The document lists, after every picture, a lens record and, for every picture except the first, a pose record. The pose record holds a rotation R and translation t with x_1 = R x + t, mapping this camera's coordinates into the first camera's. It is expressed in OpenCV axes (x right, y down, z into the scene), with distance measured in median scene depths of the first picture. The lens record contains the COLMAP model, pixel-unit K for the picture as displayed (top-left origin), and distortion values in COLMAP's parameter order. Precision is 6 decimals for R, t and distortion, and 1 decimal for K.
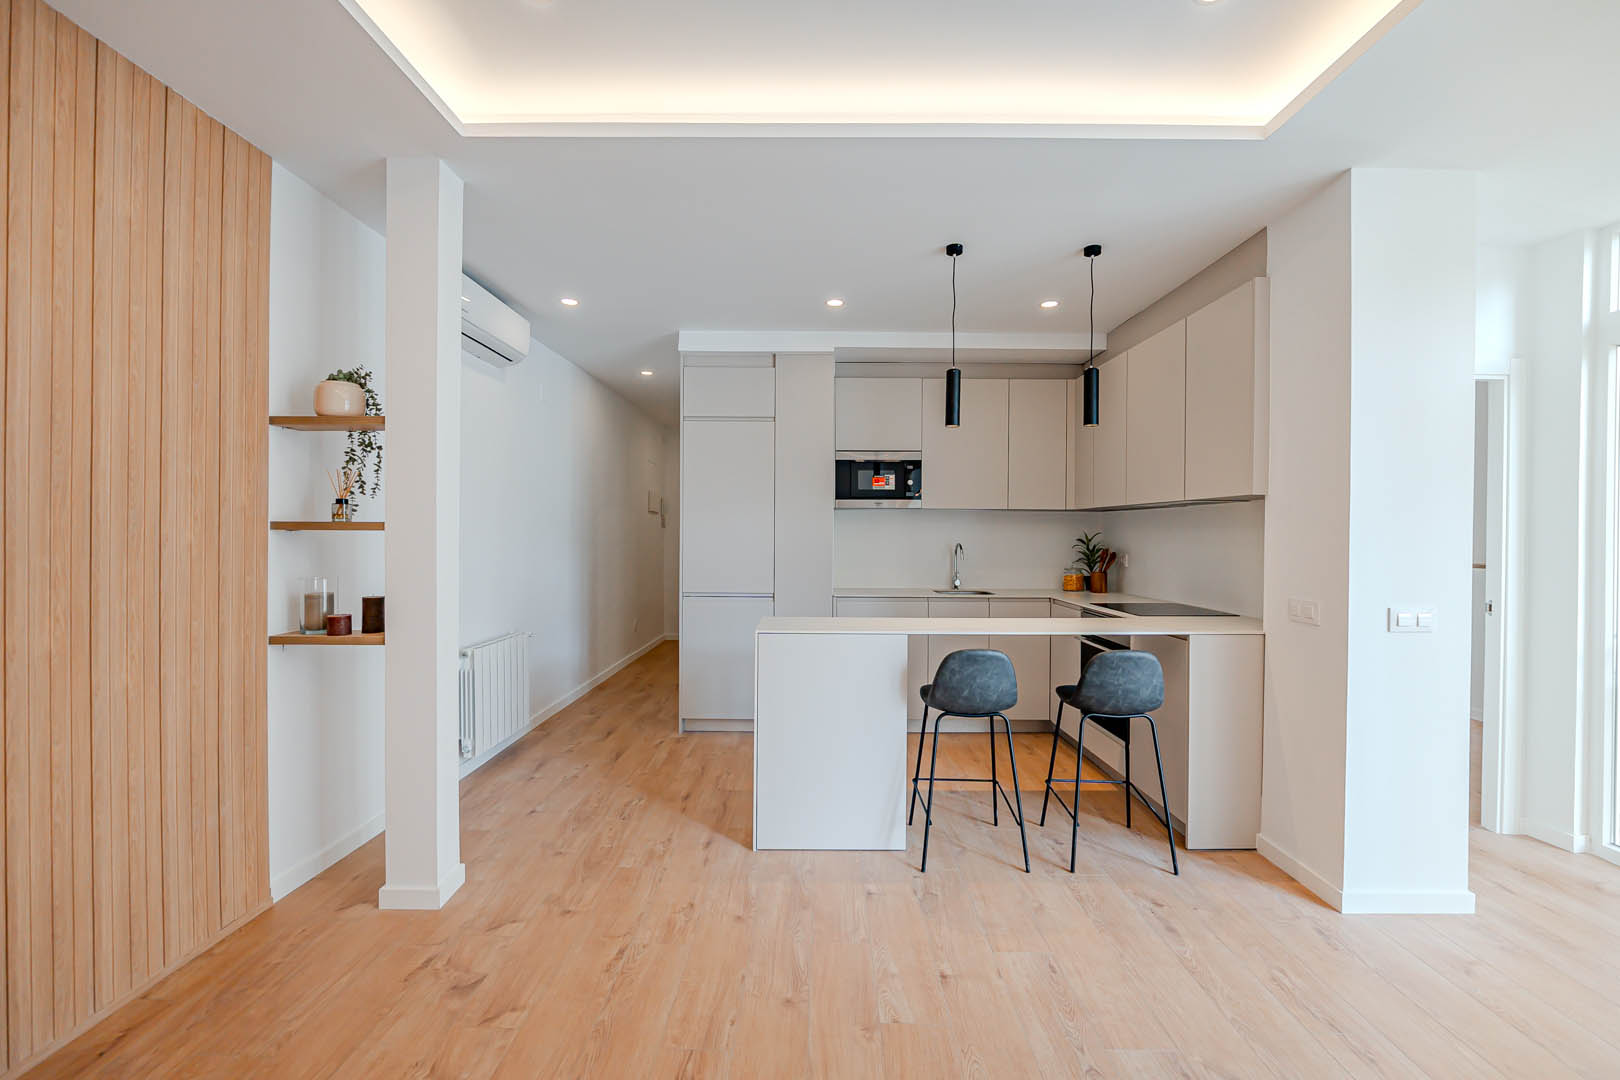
lens RADIAL K [[671.5, 0, 810.4], [0, 671.5, 535.9], [0, 0, 1]] dist [-0.013072, 0.000357]
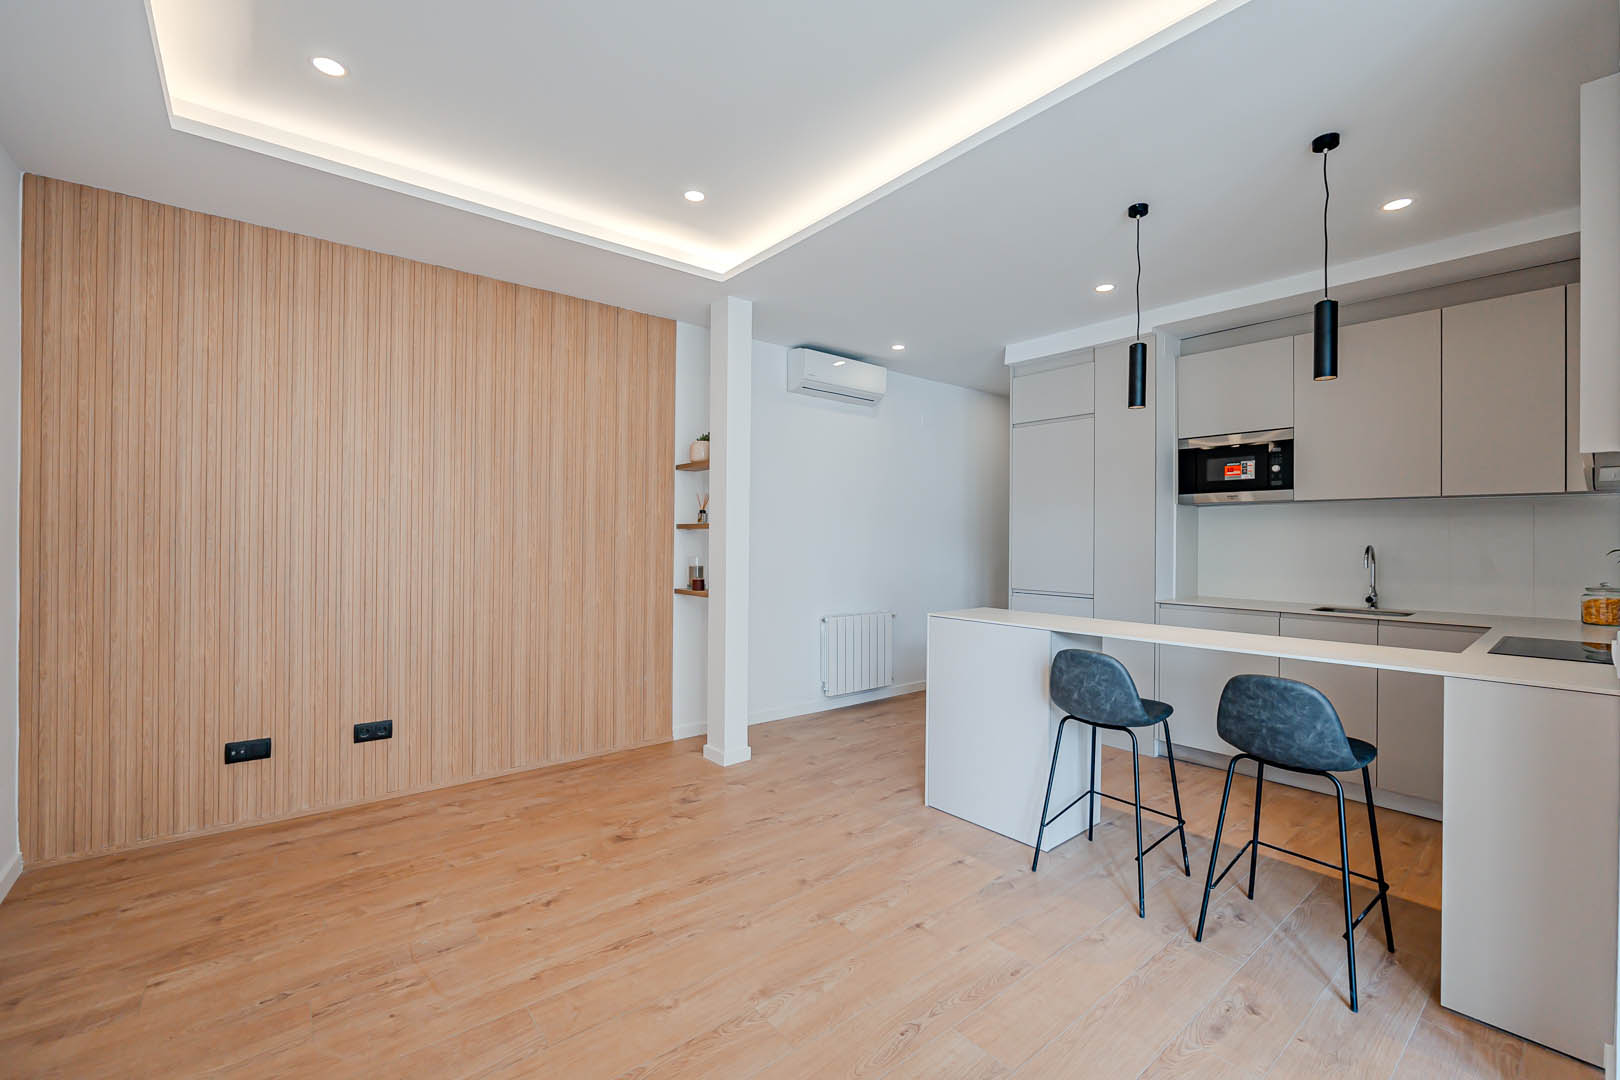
lens RADIAL K [[671.5, 0, 810.4], [0, 671.5, 535.9], [0, 0, 1]] dist [-0.013072, 0.000357]
pose [[0.640941, -0.003783, -0.767581, 0.673487], [-0.007091, 0.999916, -0.010849, 0.022311], [0.767557, 0.012397, 0.640861, 0.107977]]
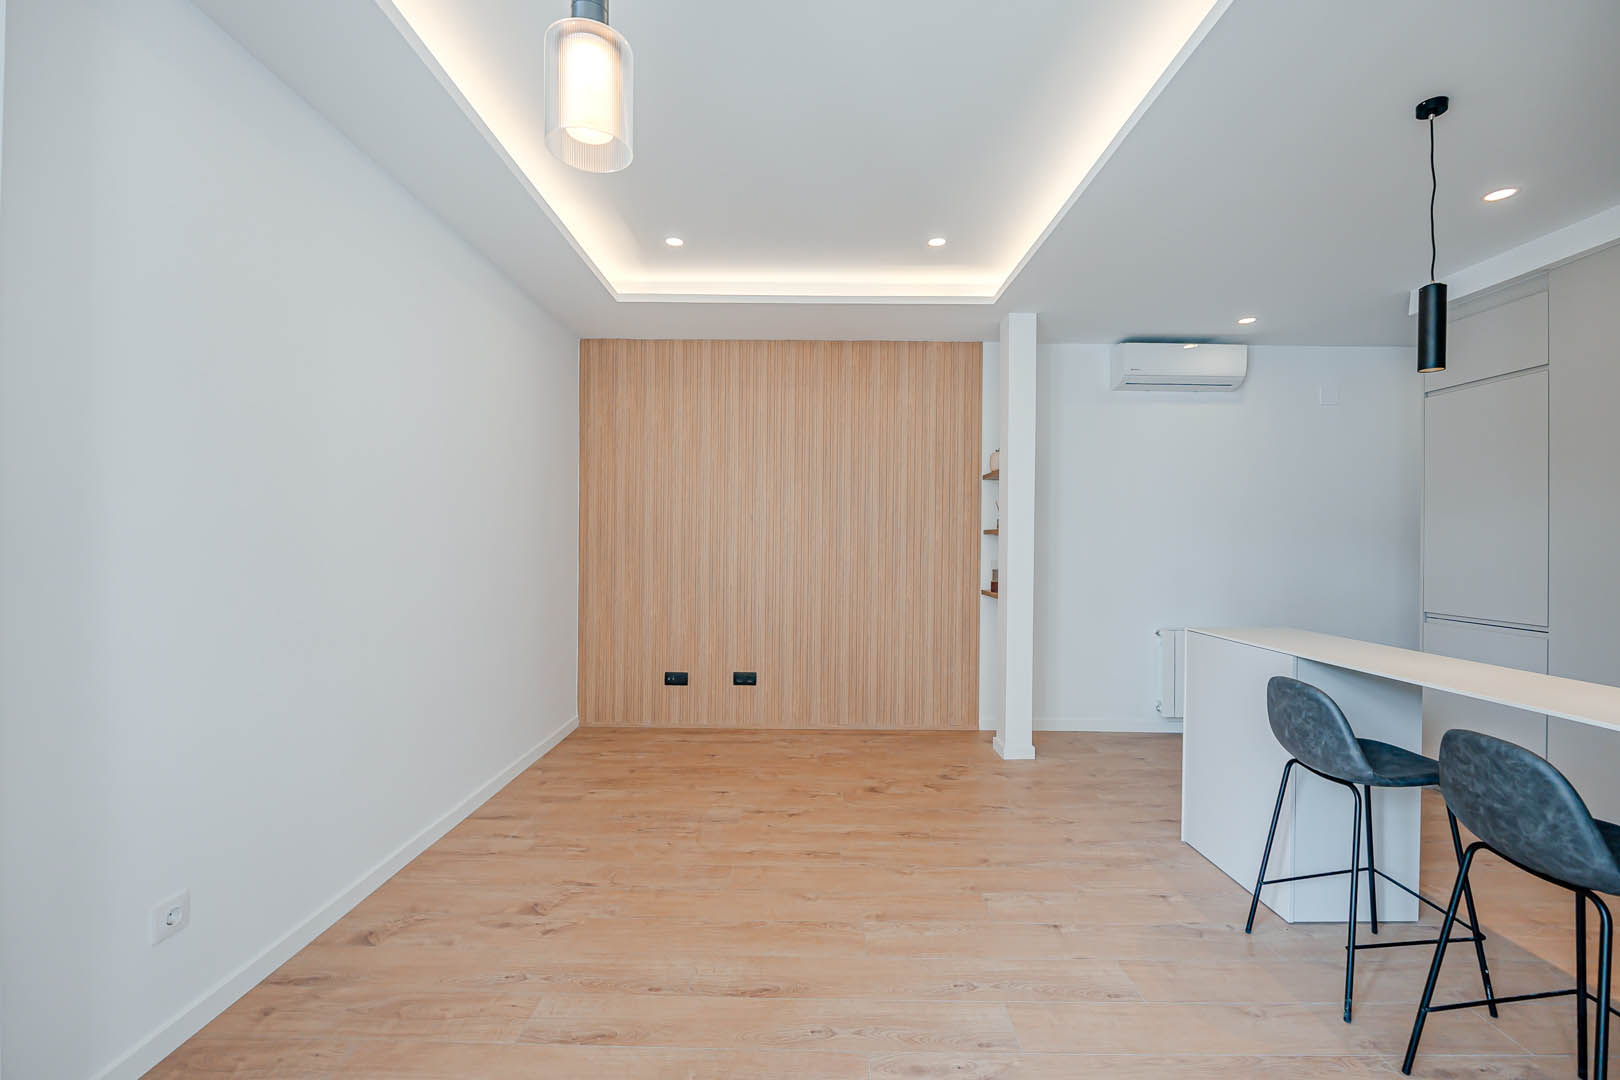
lens RADIAL K [[671.5, 0, 810.4], [0, 671.5, 535.9], [0, 0, 1]] dist [-0.013072, 0.000357]
pose [[0.008605, -0.011108, -0.999901, 0.947697], [-0.014502, 0.999832, -0.011232, 0.020412], [0.999858, 0.014598, 0.008443, 0.413023]]
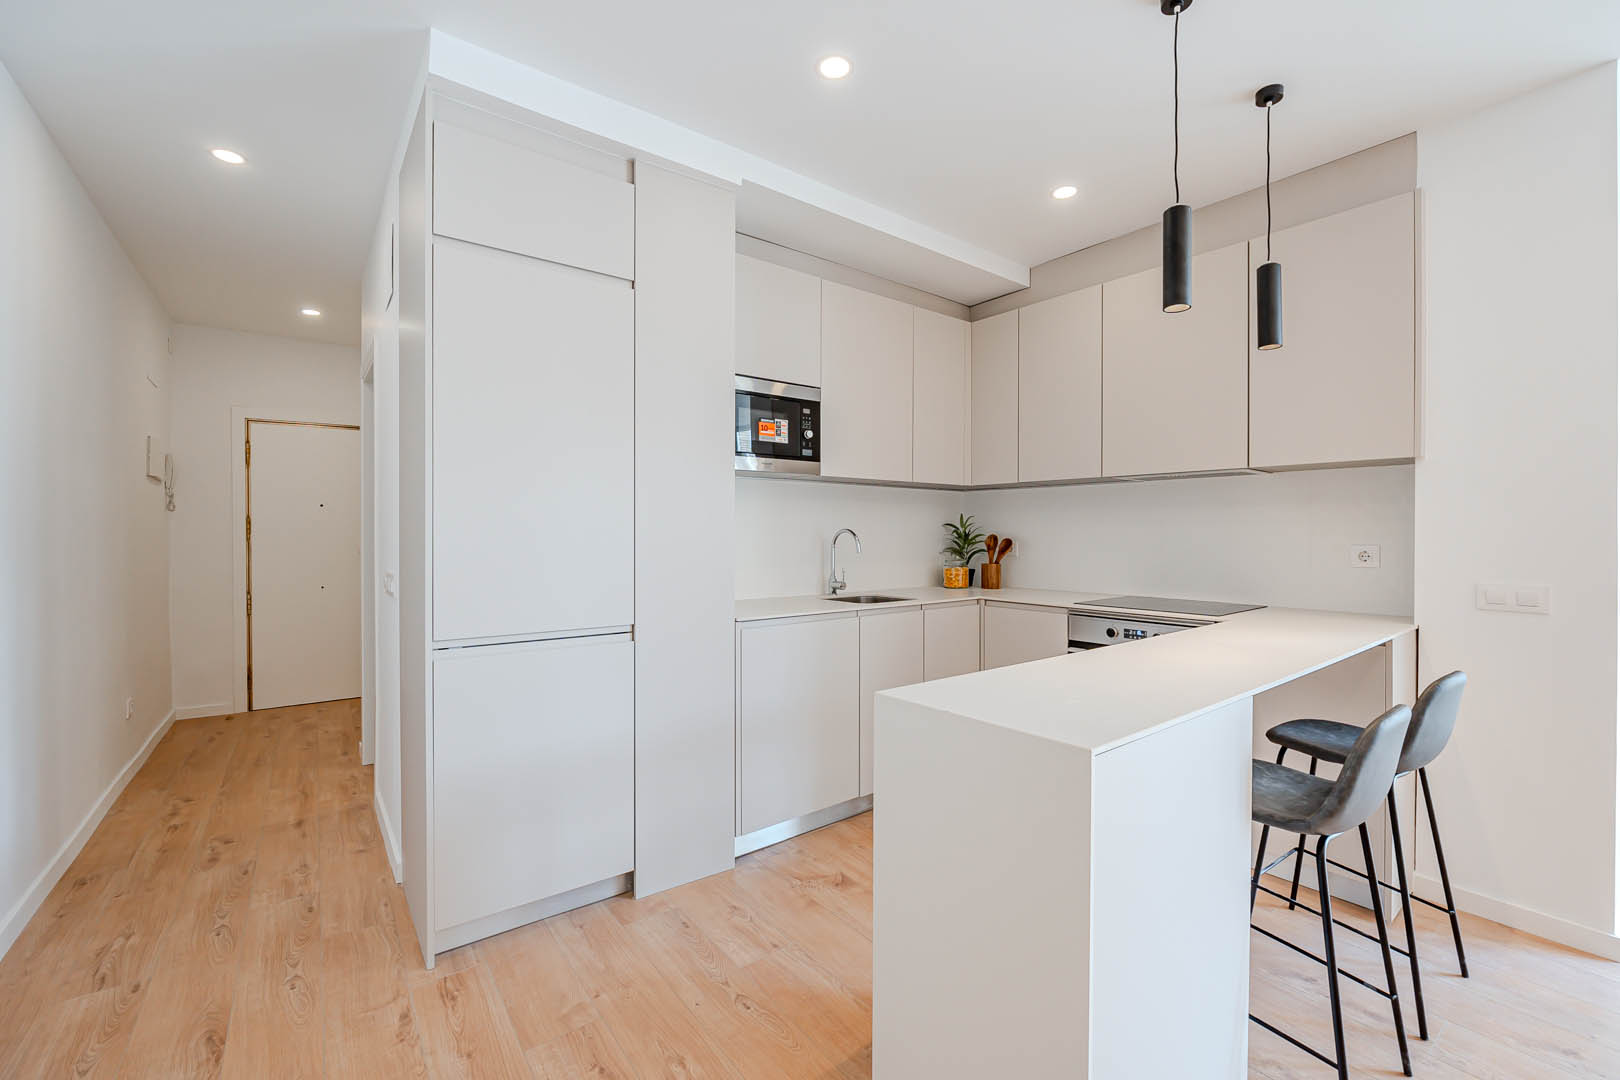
lens RADIAL K [[672.9, 0, 792.4], [0, 672.9, 533.7], [0, 0, 1]] dist [-0.011615, -0.000223]
pose [[0.794140, -0.005272, 0.607712, -0.429828], [0.006800, 0.999977, -0.000211, 0.026862], [-0.607697, 0.004300, 0.794157, 0.827014]]
